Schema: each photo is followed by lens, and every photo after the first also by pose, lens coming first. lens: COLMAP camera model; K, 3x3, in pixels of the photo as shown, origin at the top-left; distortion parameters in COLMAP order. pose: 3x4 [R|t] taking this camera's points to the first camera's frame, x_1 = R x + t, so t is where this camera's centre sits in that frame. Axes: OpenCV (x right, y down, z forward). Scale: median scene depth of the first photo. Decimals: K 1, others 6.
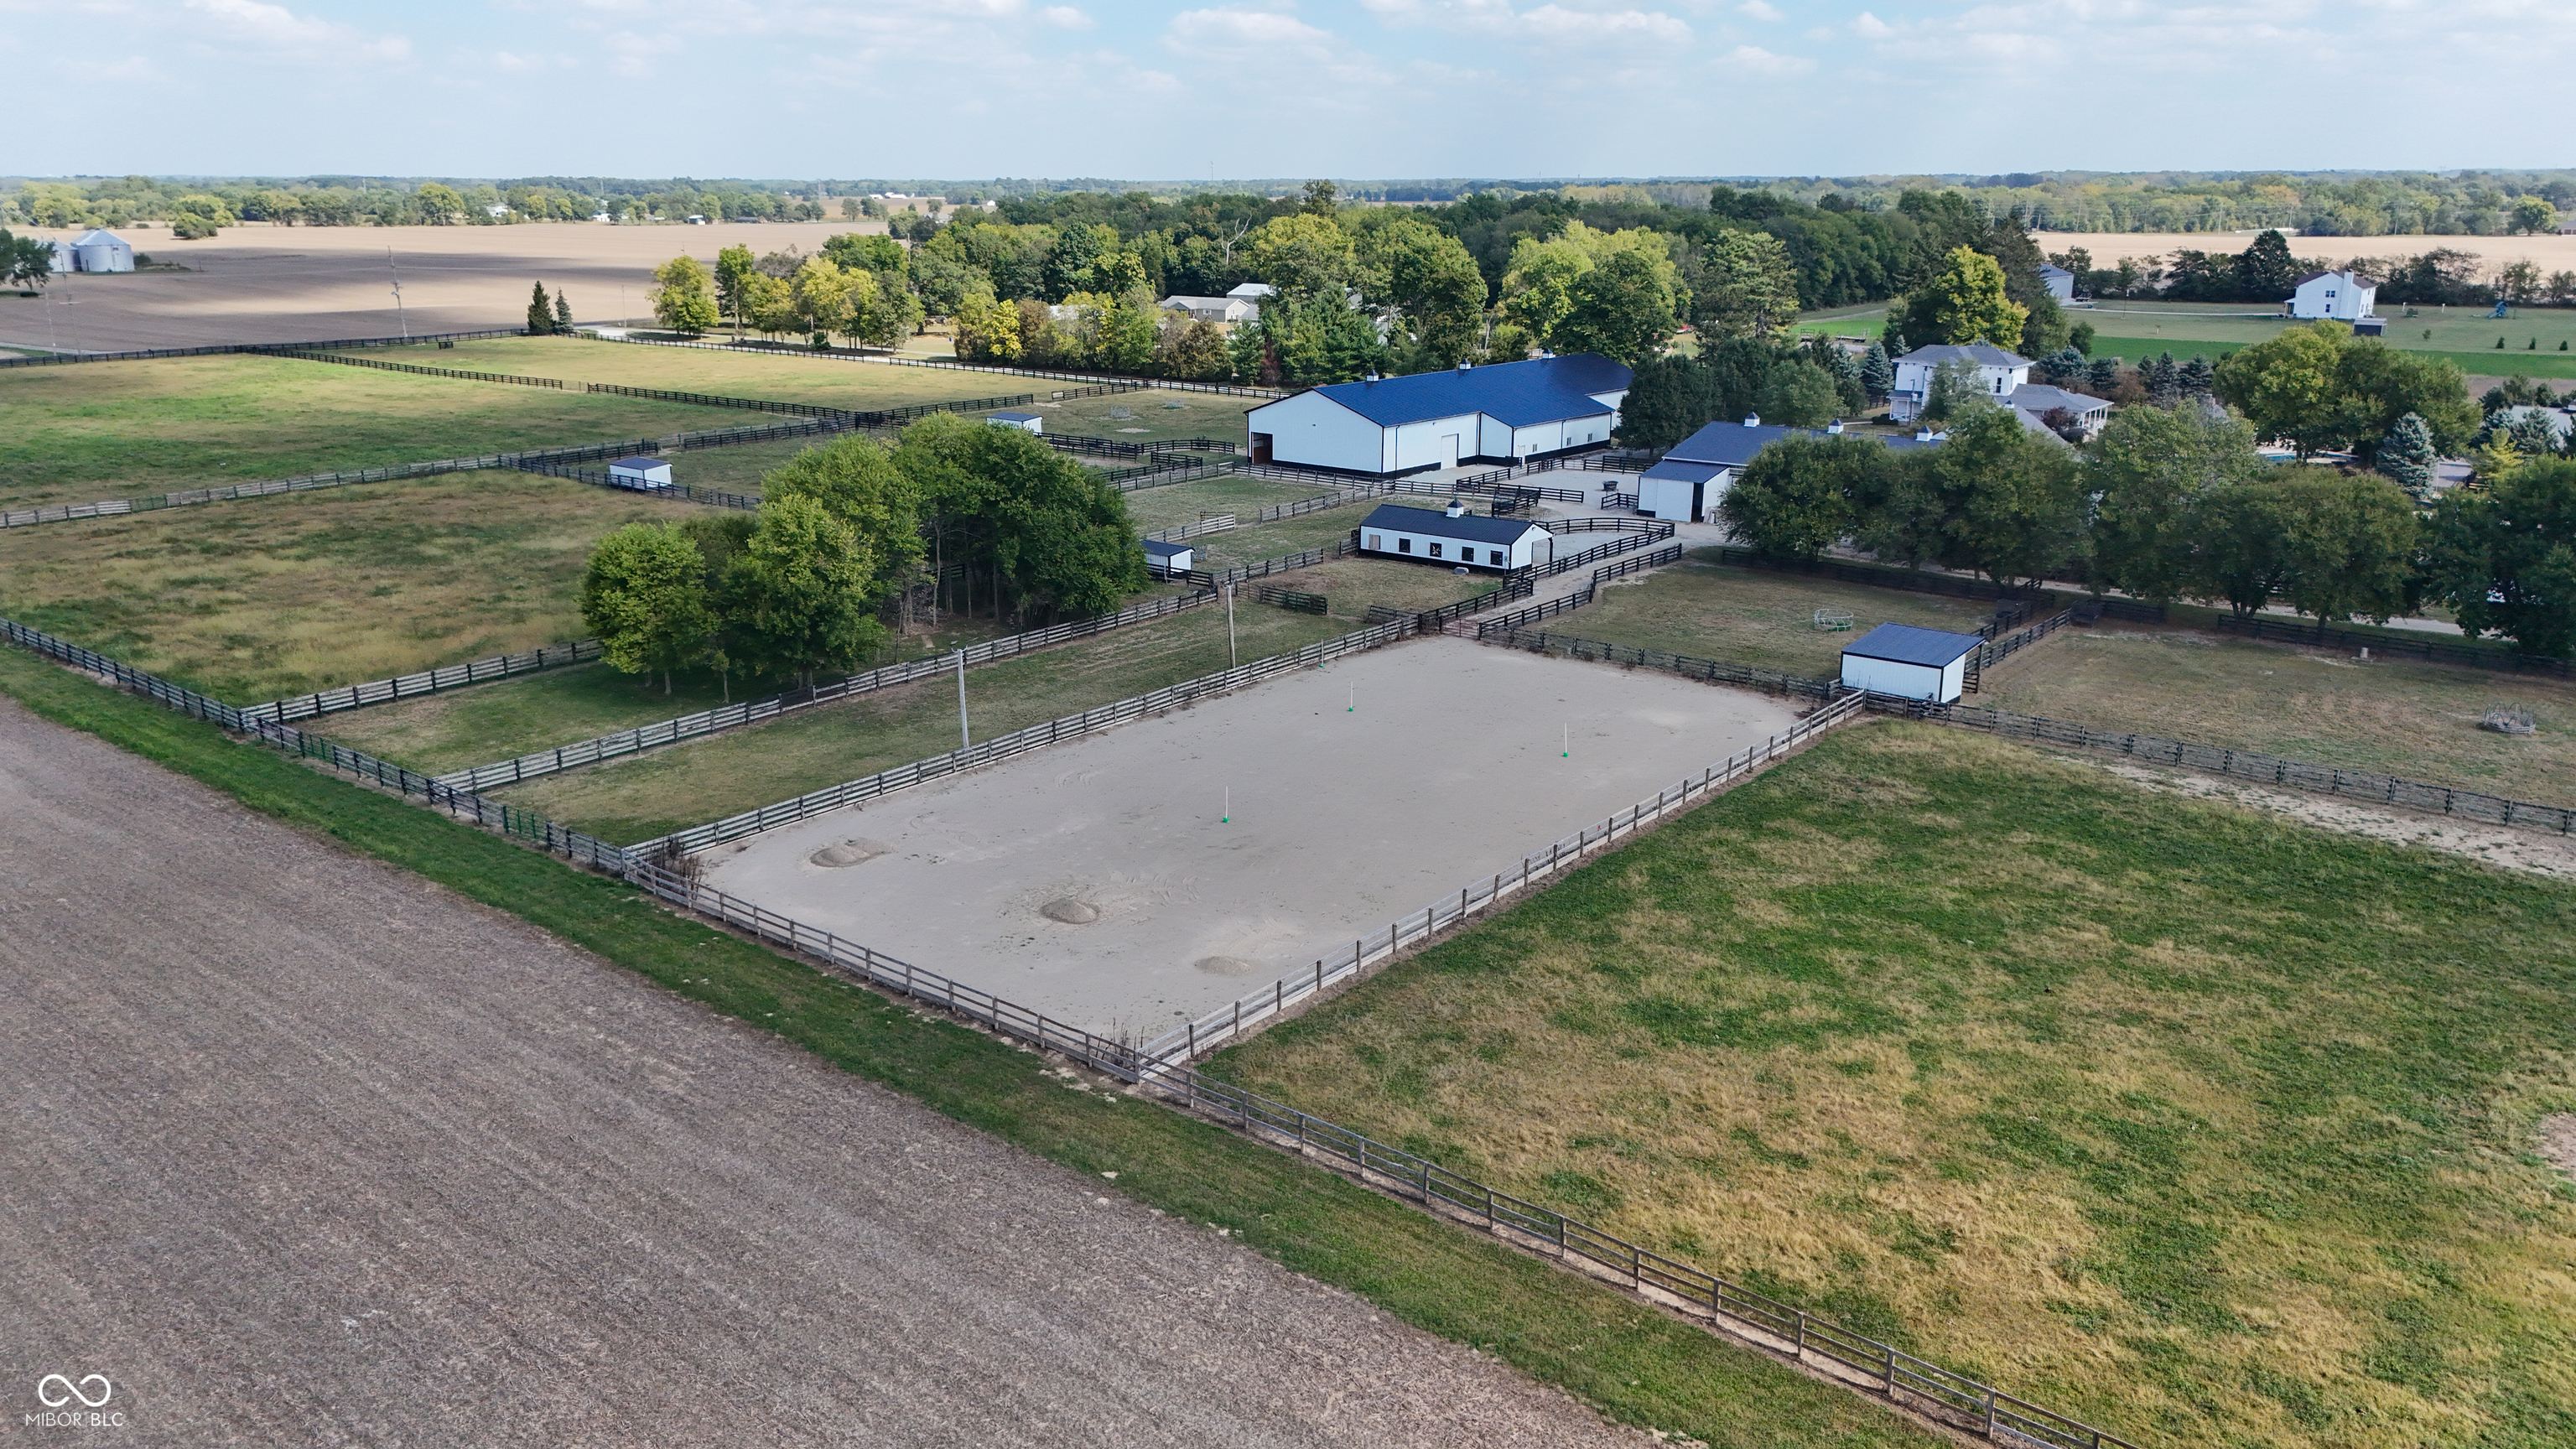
lens RADIAL K [[1886.4, 0, 1309.0], [0, 1886.4, 742.0], [0, 0, 1]] dist [0.080599, -0.097232]
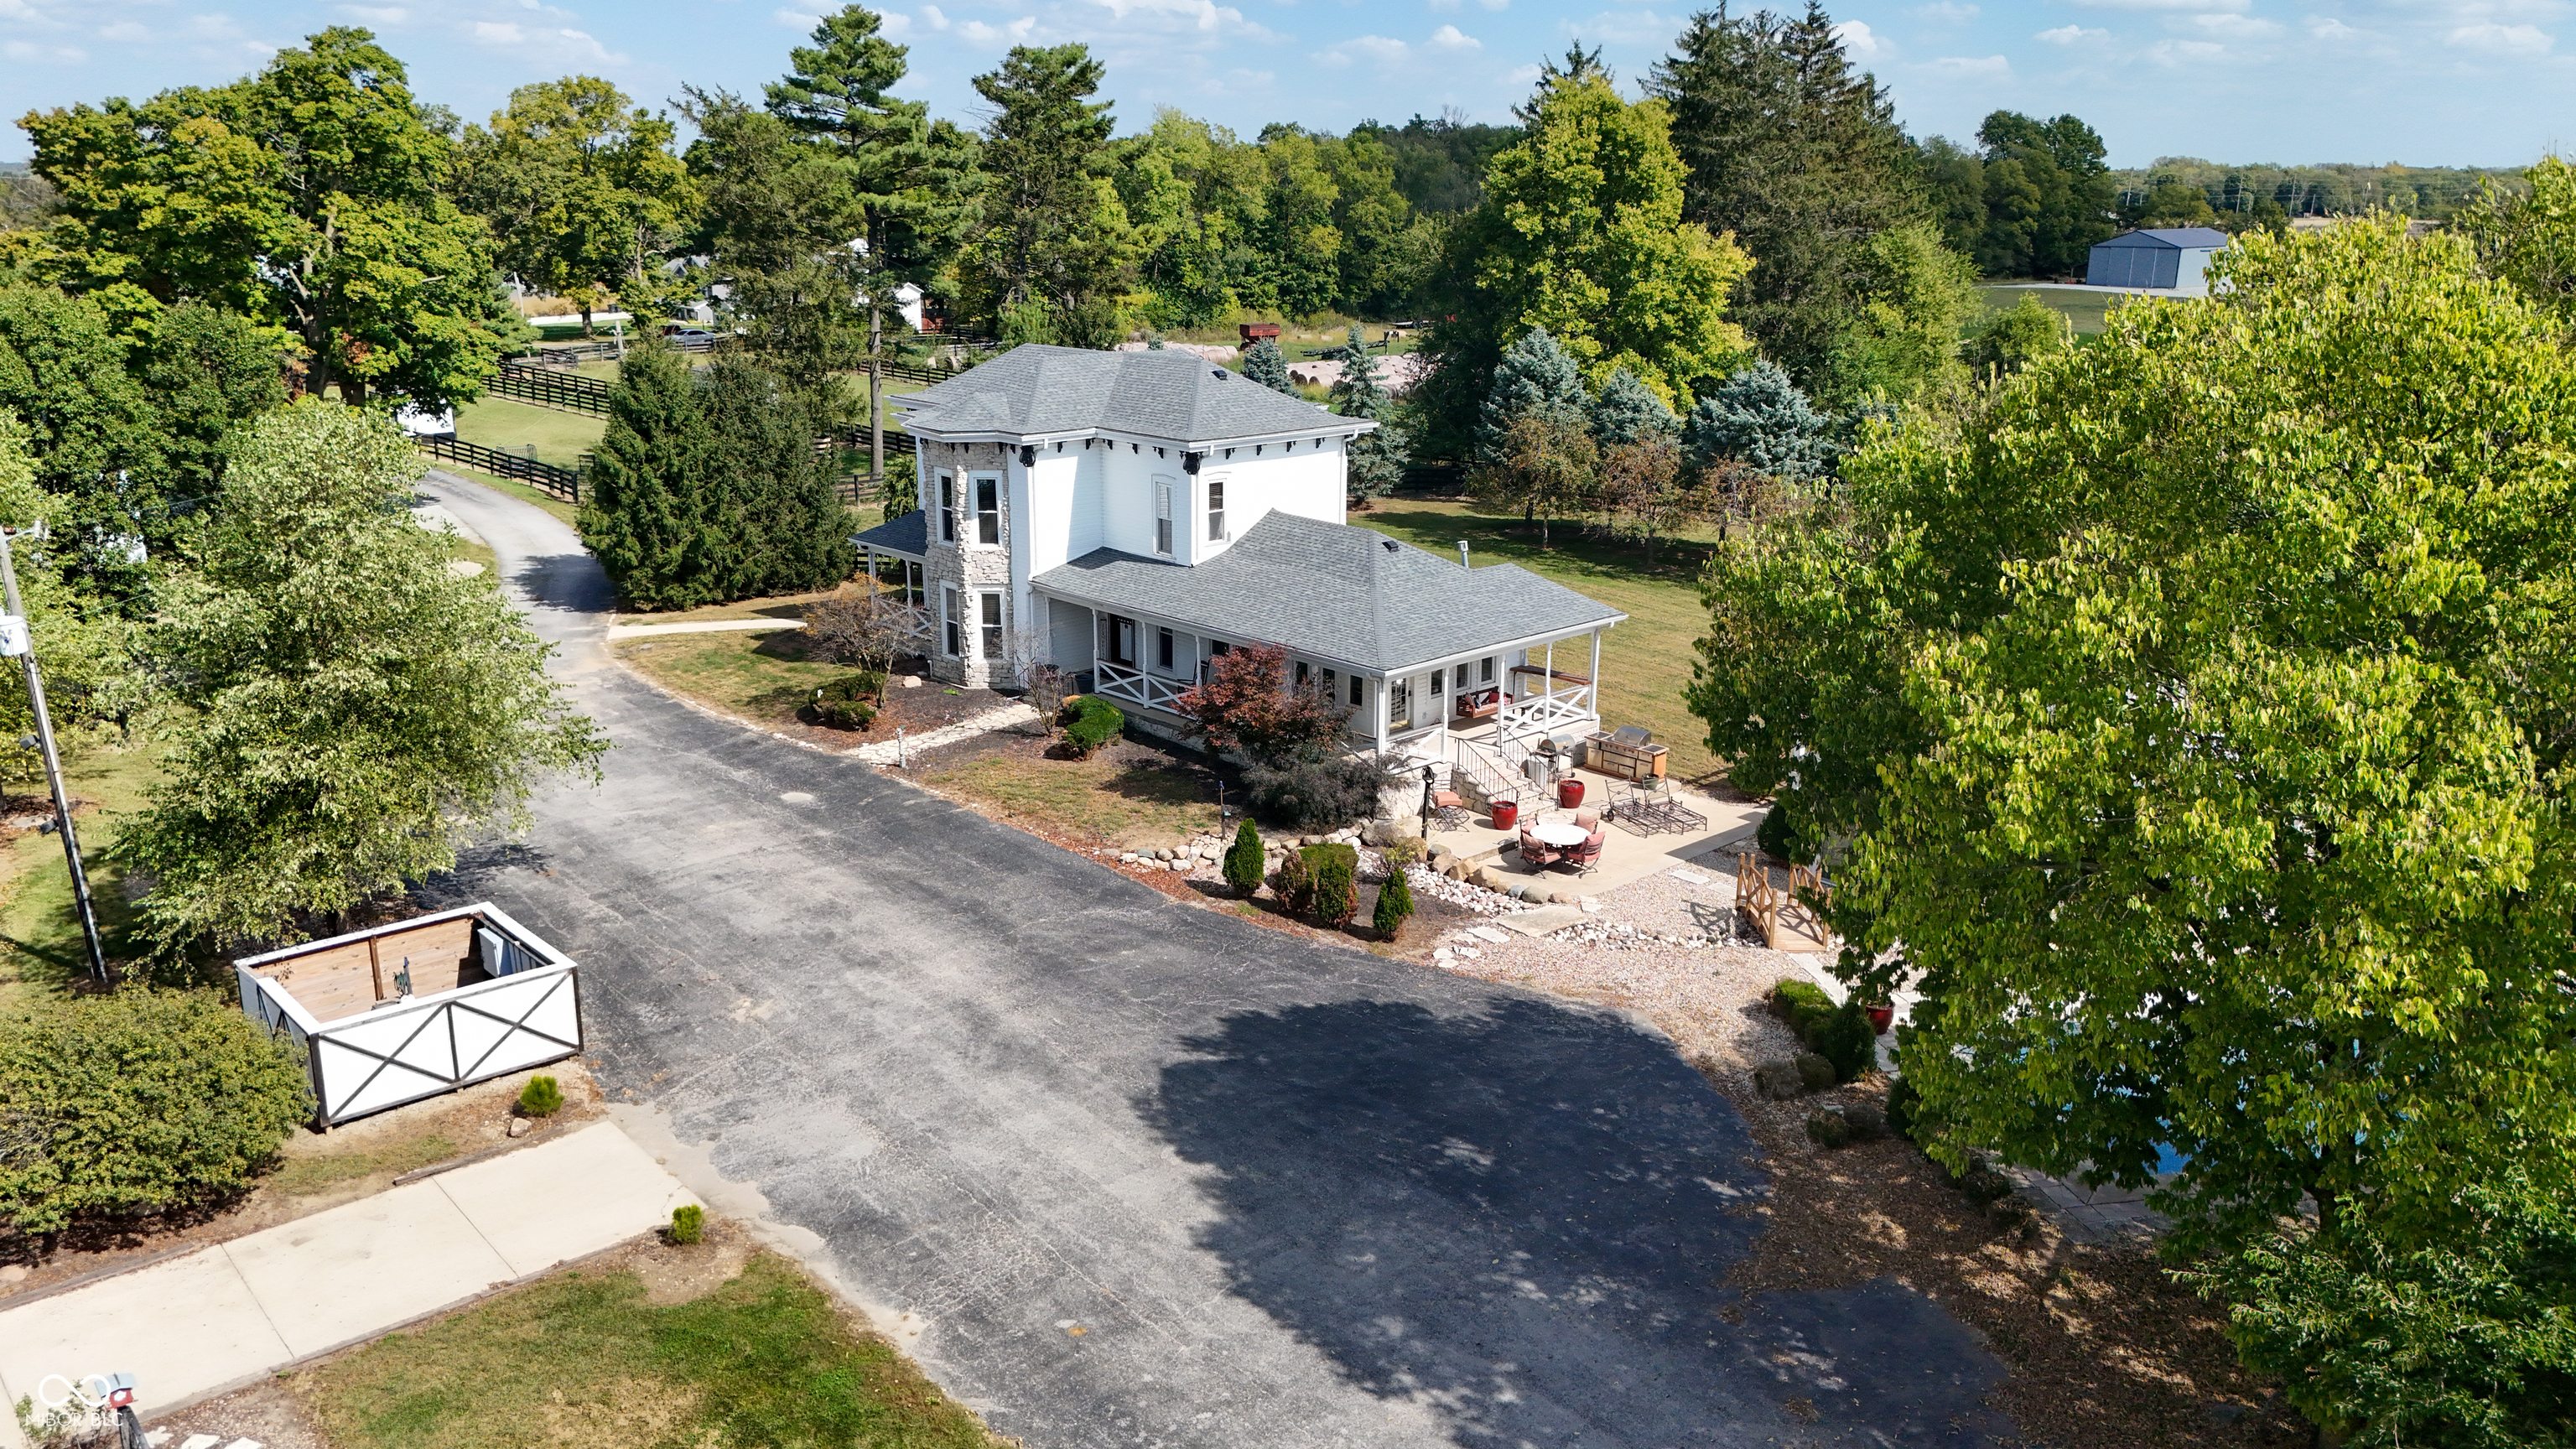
lens RADIAL K [[1886.4, 0, 1309.0], [0, 1886.4, 742.0], [0, 0, 1]] dist [0.080599, -0.097232]
pose [[0.990245, 0.047287, -0.131069, 0.450162], [-0.047211, 0.998878, 0.003686, -0.175794], [0.131096, 0.002538, 0.991366, 0.840165]]
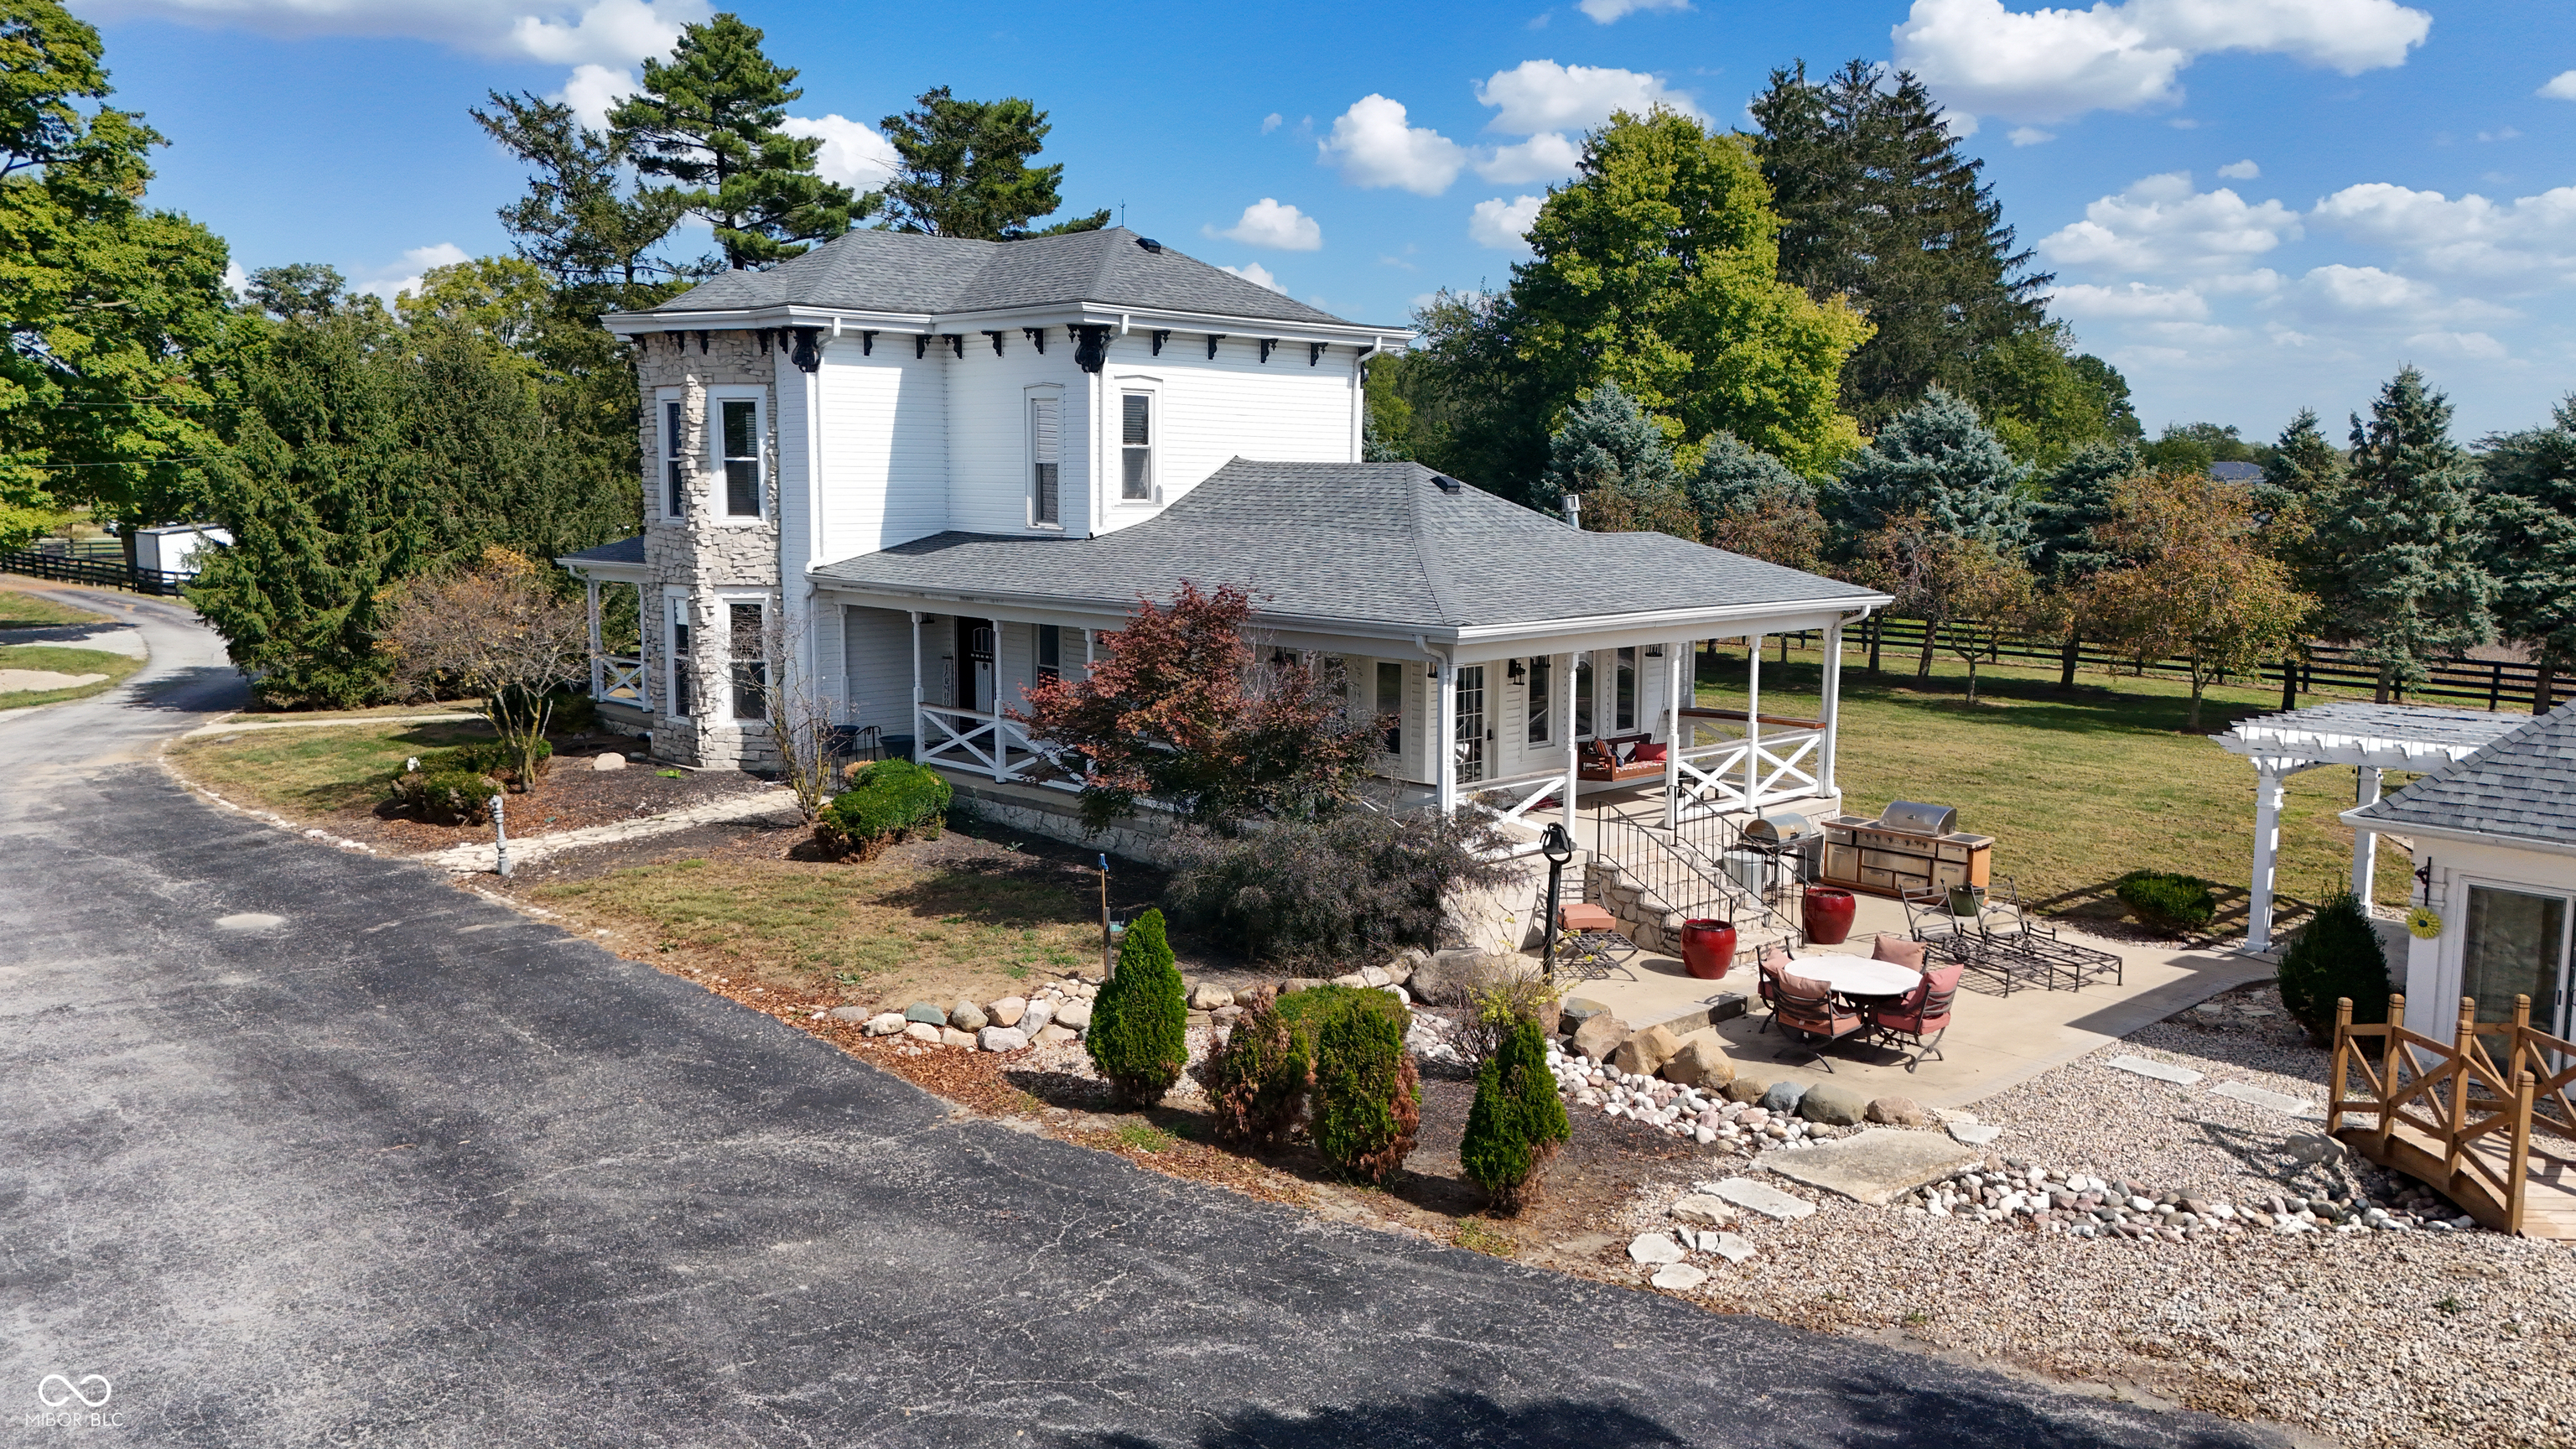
lens RADIAL K [[1886.4, 0, 1309.0], [0, 1886.4, 742.0], [0, 0, 1]] dist [0.080599, -0.097232]
pose [[0.990601, 0.026914, -0.134109, 0.436025], [-0.046241, 0.988619, -0.143156, -0.162612], [0.128729, 0.148012, 0.980572, 0.954717]]
